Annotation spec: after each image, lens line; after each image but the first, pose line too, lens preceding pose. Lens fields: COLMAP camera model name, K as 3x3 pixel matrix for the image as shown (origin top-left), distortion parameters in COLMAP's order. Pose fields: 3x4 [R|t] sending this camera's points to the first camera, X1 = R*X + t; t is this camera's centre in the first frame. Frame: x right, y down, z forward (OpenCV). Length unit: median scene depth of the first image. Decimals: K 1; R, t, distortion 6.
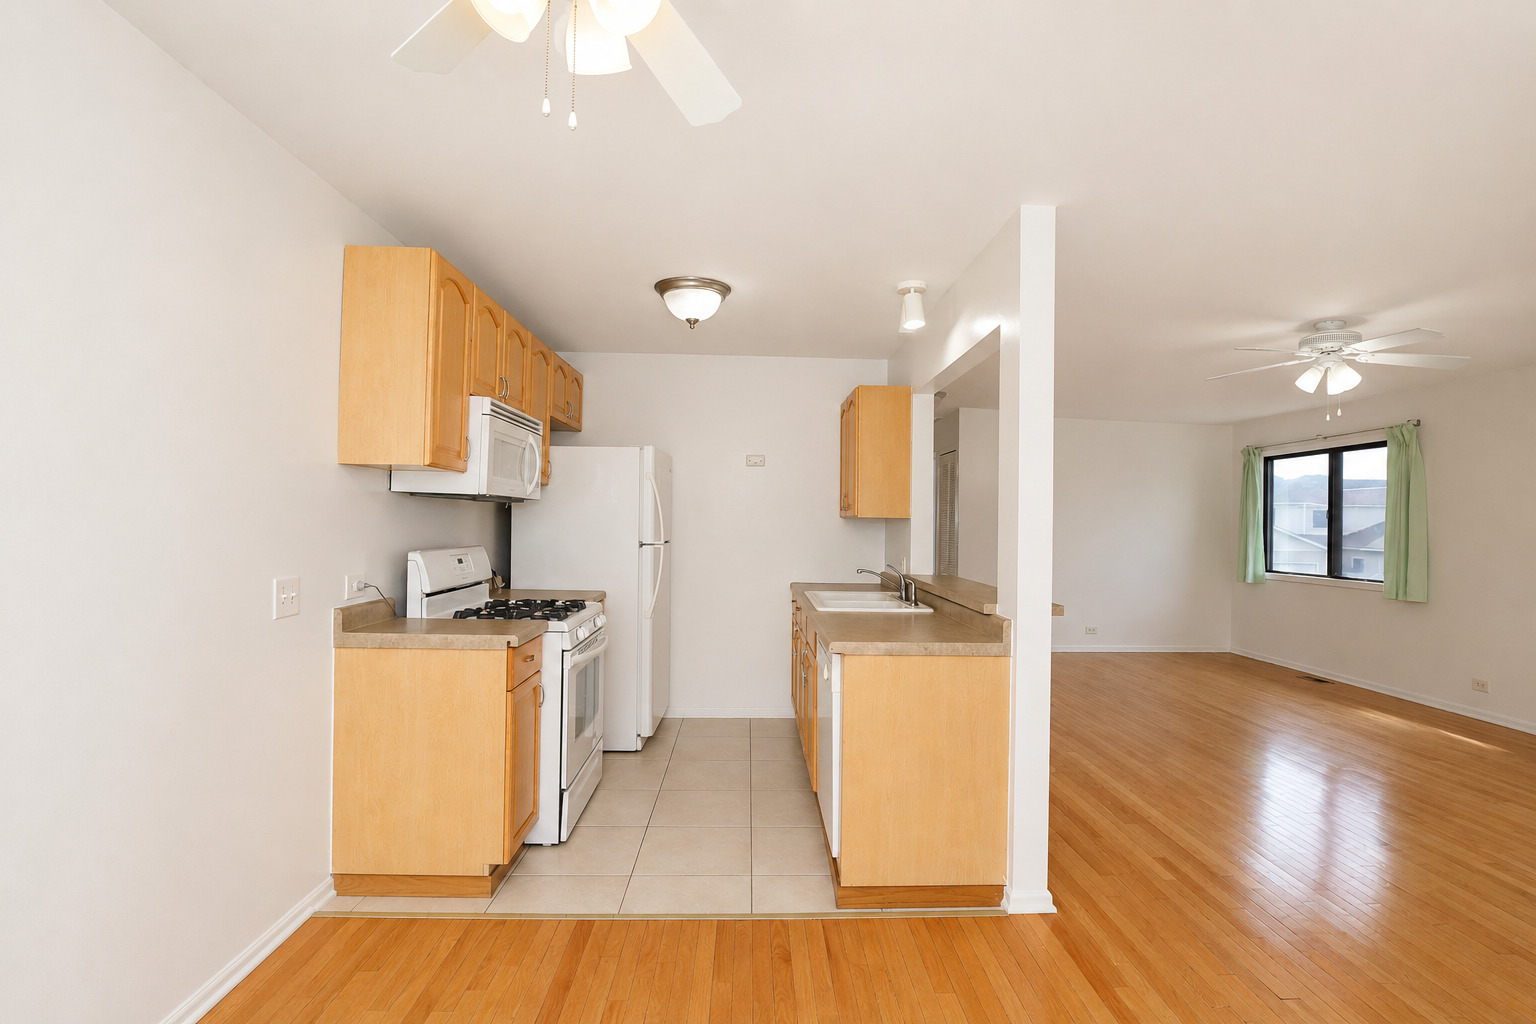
lens RADIAL K [[755.1, 0, 768.0], [0, 755.1, 512.0], [0, 0, 1]] dist [-0.019842, -0.000470]
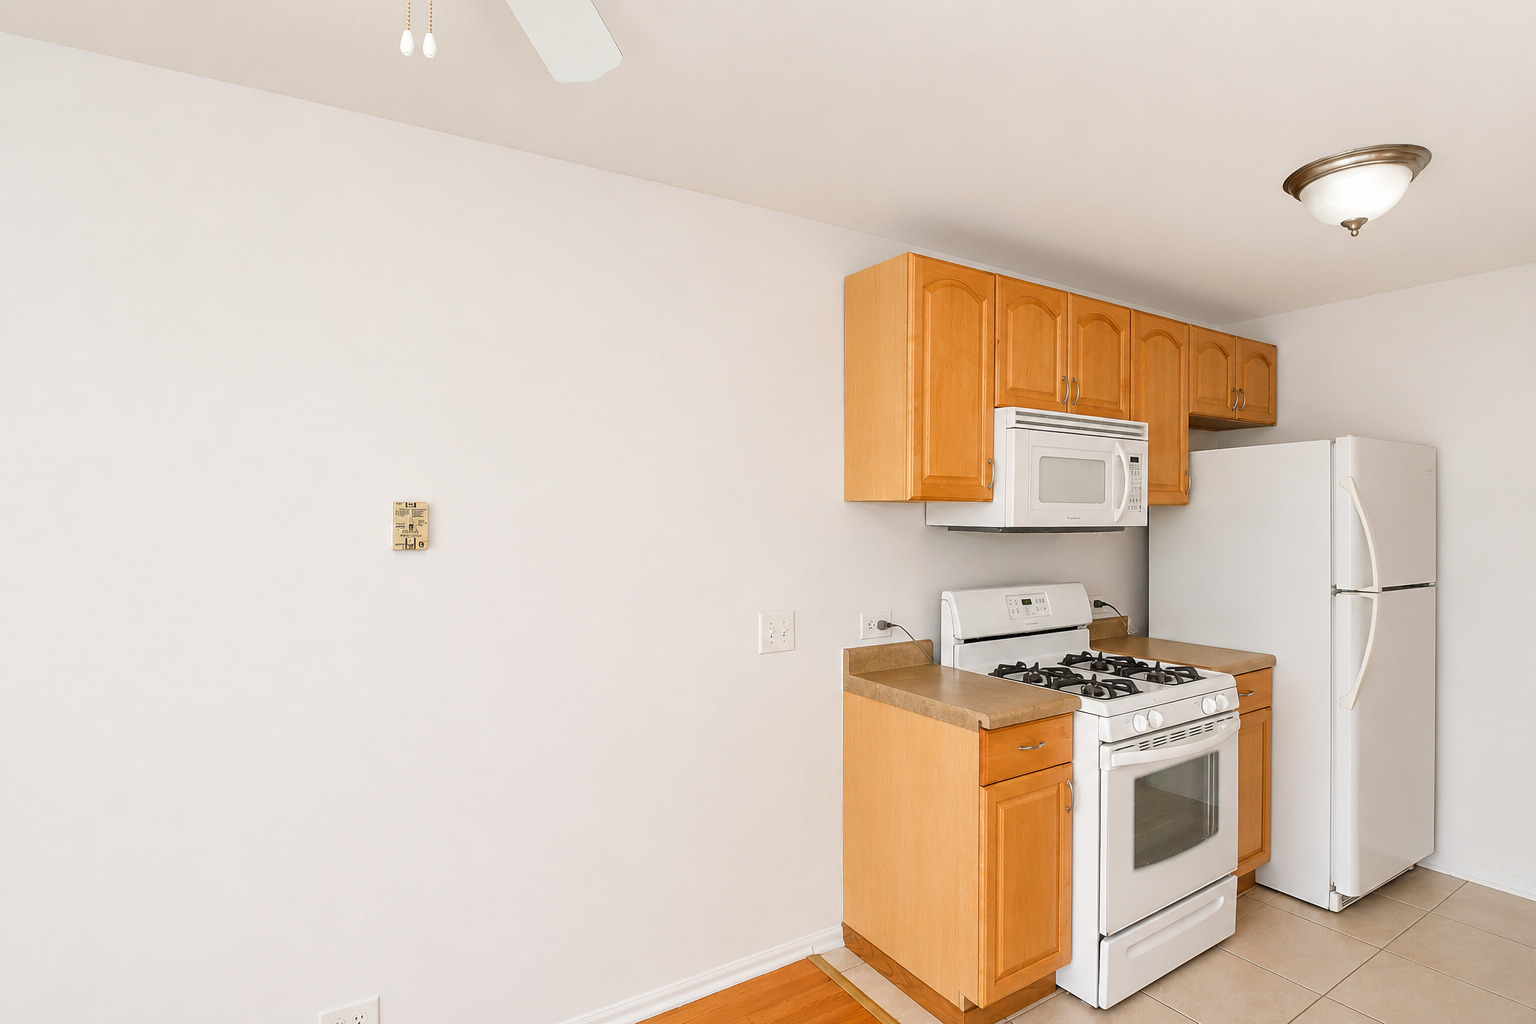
lens RADIAL K [[755.1, 0, 768.0], [0, 755.1, 512.0], [0, 0, 1]] dist [-0.019842, -0.000470]
pose [[0.507566, -0.022397, -0.861322, 0.189407], [0.013669, 0.999746, -0.017941, -0.027628], [0.861505, -0.002667, 0.507743, 0.363188]]
